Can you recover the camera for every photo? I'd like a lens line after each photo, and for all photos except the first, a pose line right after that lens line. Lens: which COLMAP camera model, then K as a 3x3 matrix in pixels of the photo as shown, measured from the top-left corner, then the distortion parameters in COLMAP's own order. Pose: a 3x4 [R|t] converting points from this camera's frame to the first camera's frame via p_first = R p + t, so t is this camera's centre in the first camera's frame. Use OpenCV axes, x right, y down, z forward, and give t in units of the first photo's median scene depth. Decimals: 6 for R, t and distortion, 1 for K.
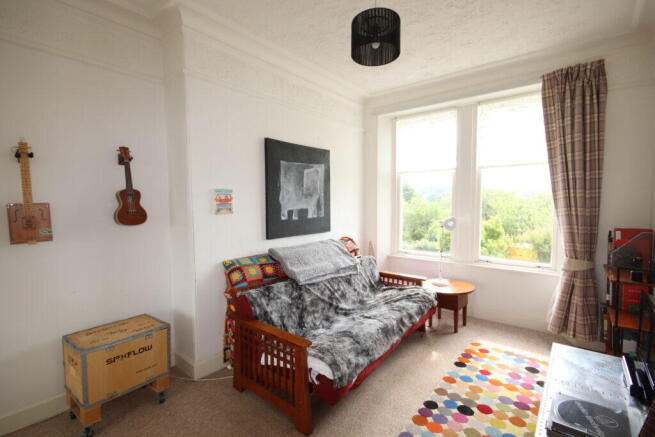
lens RADIAL K [[303.9, 0, 325.7], [0, 303.9, 219.2], [0, 0, 1]] dist [0.000874, -0.000168]
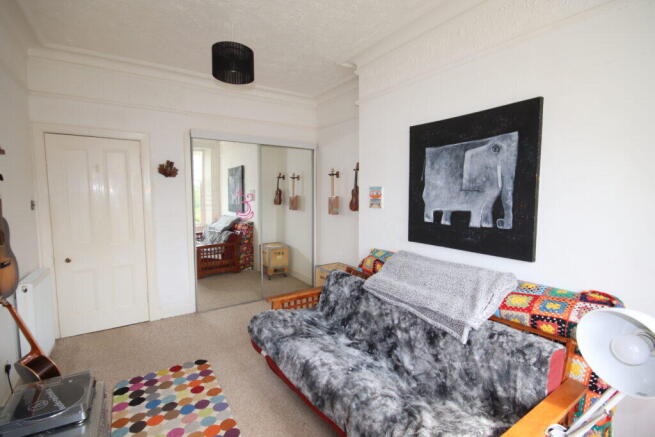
lens RADIAL K [[303.9, 0, 324.4], [0, 303.9, 217.0], [0, 0, 1]] dist [0.000874, -0.000168]
pose [[-0.300534, 0.083220, -0.950133, 0.701755], [-0.058053, 0.992743, 0.105315, -0.079900], [0.952003, 0.086809, -0.293522, 0.980041]]
